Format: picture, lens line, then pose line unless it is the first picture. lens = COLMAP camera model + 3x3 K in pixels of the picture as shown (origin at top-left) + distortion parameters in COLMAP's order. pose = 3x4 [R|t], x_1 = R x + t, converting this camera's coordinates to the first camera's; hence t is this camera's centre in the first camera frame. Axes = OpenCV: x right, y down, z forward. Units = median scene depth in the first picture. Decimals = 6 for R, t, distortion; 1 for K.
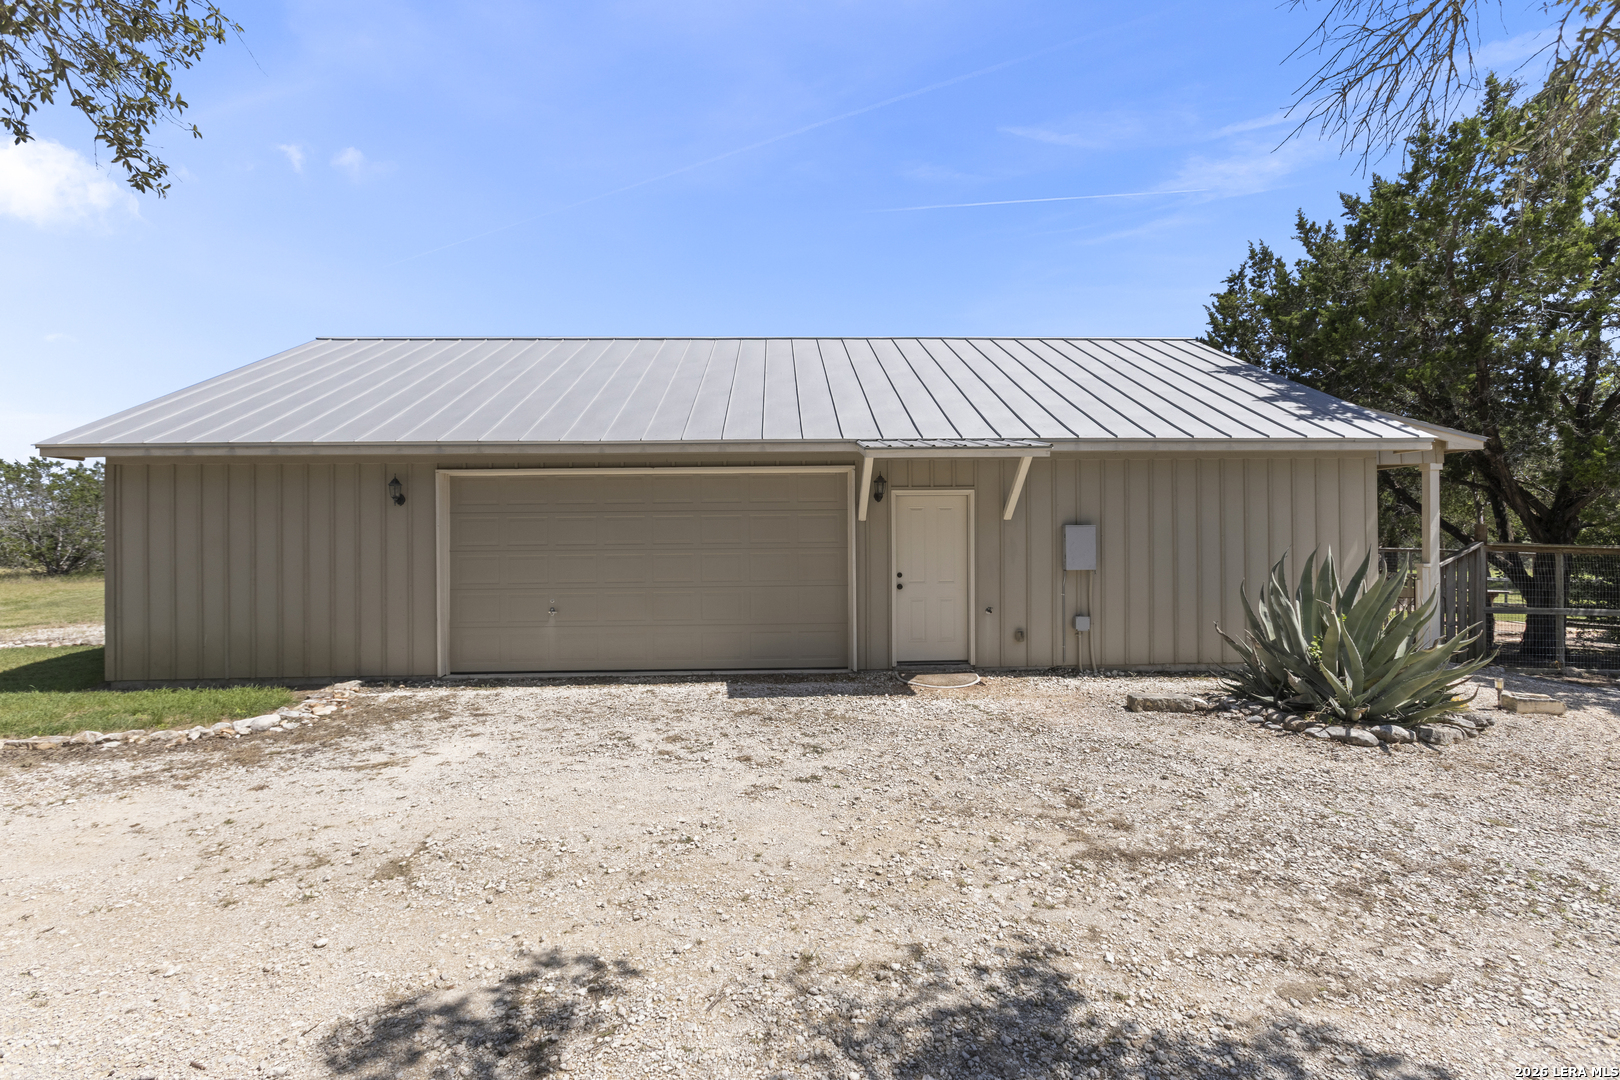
lens RADIAL K [[710.5, 0, 813.9], [0, 710.5, 542.8], [0, 0, 1]] dist [-0.010189, 0.009432]
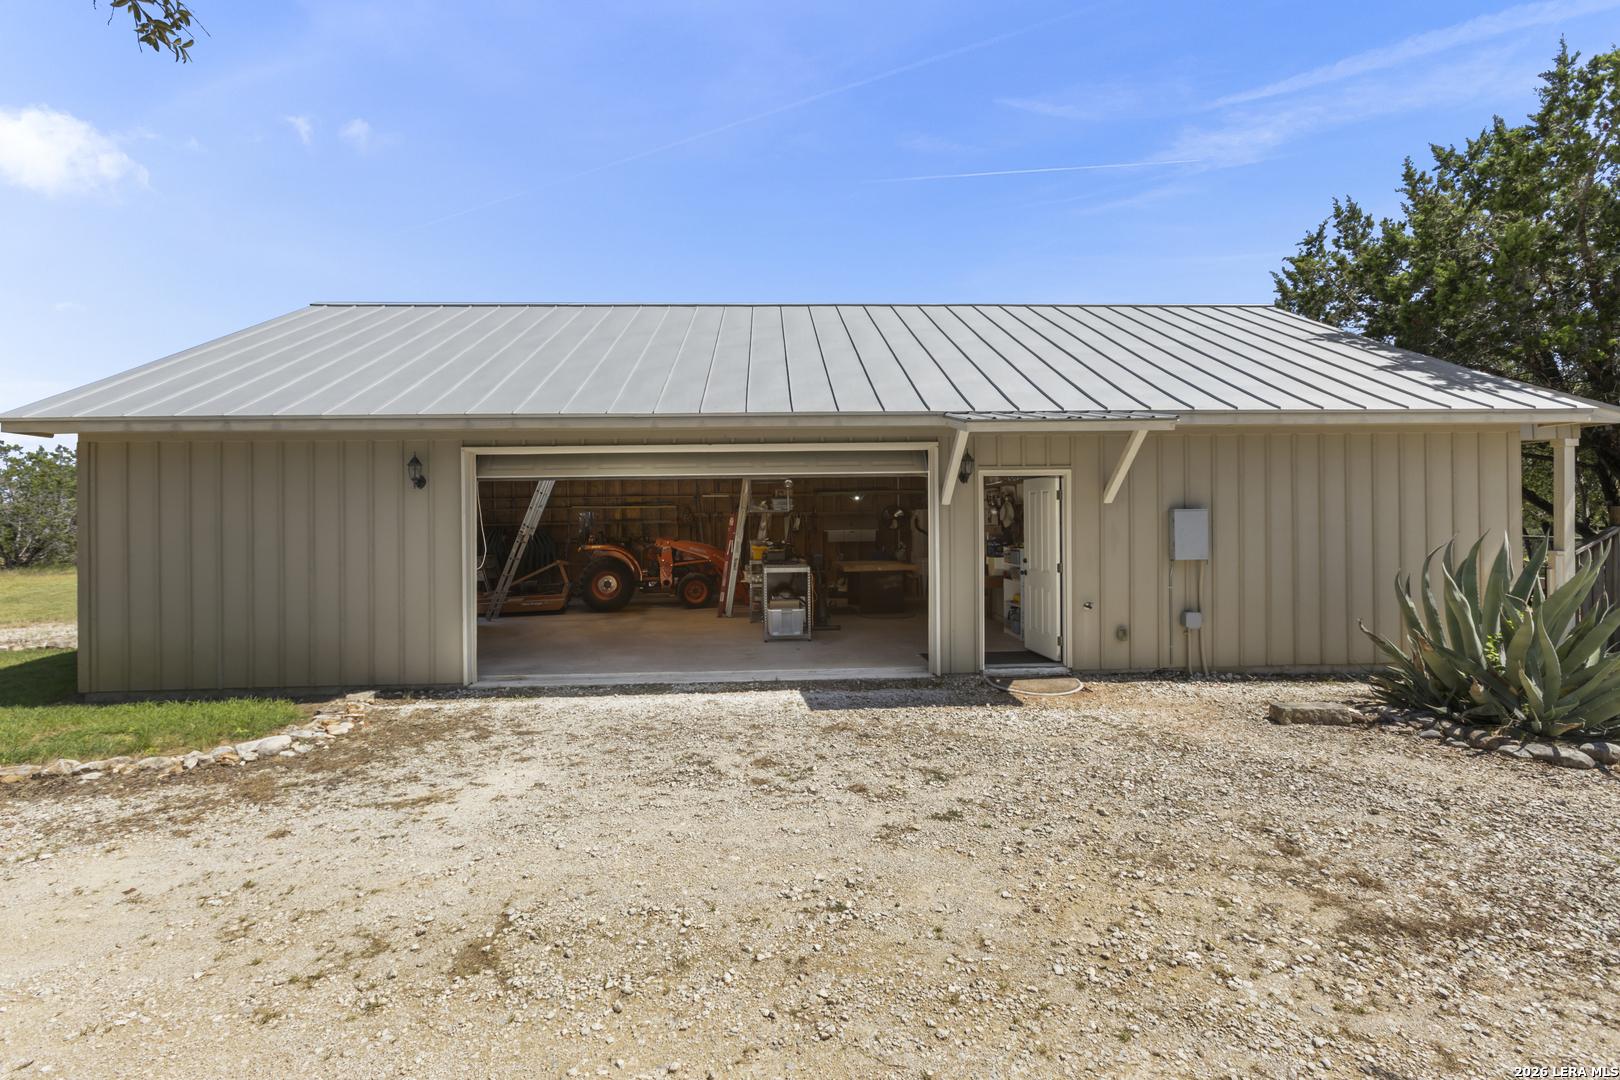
lens RADIAL K [[734.0, 0, 809.3], [0, 734.0, 528.8], [0, 0, 1]] dist [-0.002914, 0.006237]
pose [[0.999971, -0.003159, 0.006893, -0.139642], [0.003173, 0.999993, -0.002037, 0.000040], [-0.006886, 0.002059, 0.999974, 0.119607]]
